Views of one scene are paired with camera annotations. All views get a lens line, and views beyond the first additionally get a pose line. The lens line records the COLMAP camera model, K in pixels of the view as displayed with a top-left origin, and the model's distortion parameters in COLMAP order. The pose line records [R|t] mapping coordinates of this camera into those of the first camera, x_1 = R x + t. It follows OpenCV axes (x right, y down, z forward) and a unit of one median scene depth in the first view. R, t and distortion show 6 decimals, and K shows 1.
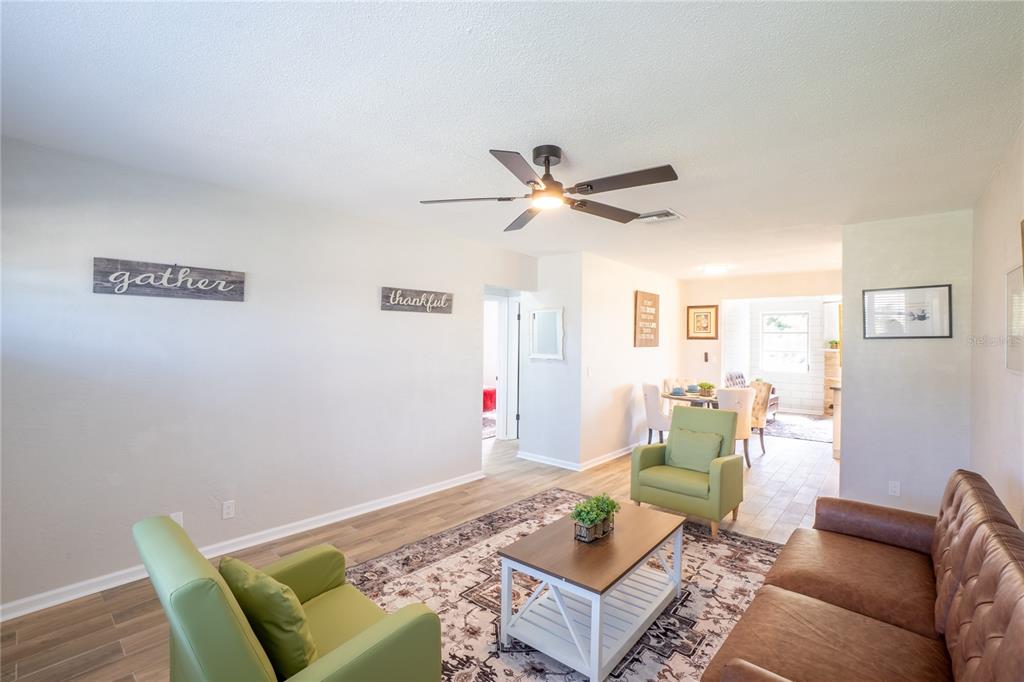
lens RADIAL K [[455.3, 0, 509.2], [0, 455.3, 338.5], [0, 0, 1]] dist [-0.063320, 0.022582]
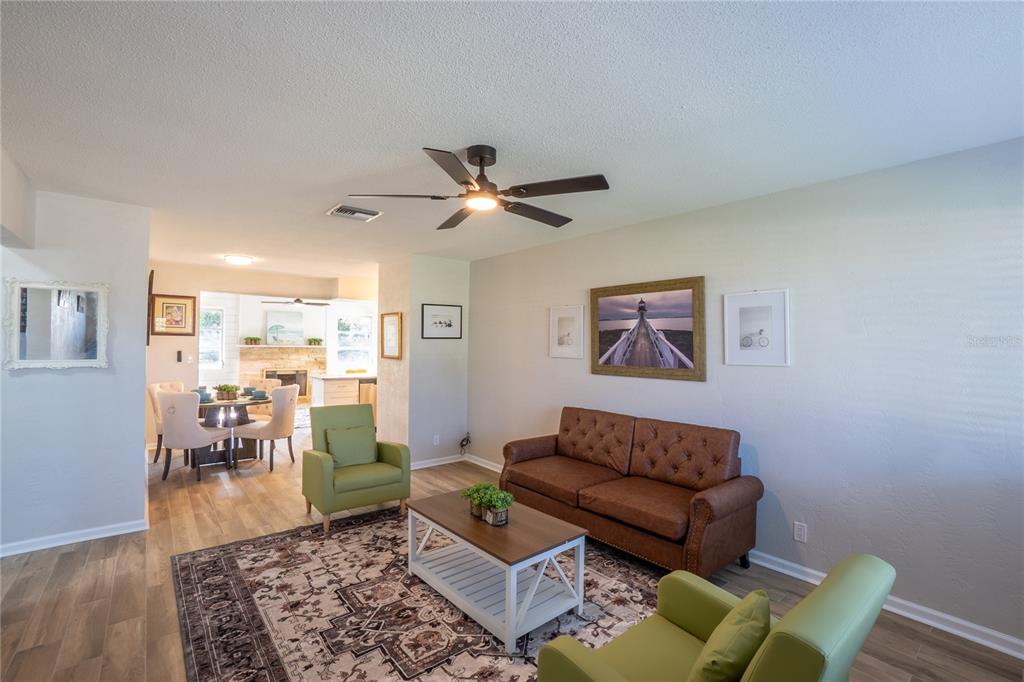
lens RADIAL K [[455.3, 0, 509.2], [0, 455.3, 338.5], [0, 0, 1]] dist [-0.063320, 0.022582]
pose [[0.162461, 0.004407, 0.986705, -0.409879], [-0.016632, 0.999860, -0.001727, -0.001665], [-0.986575, -0.016130, 0.162512, 0.359423]]
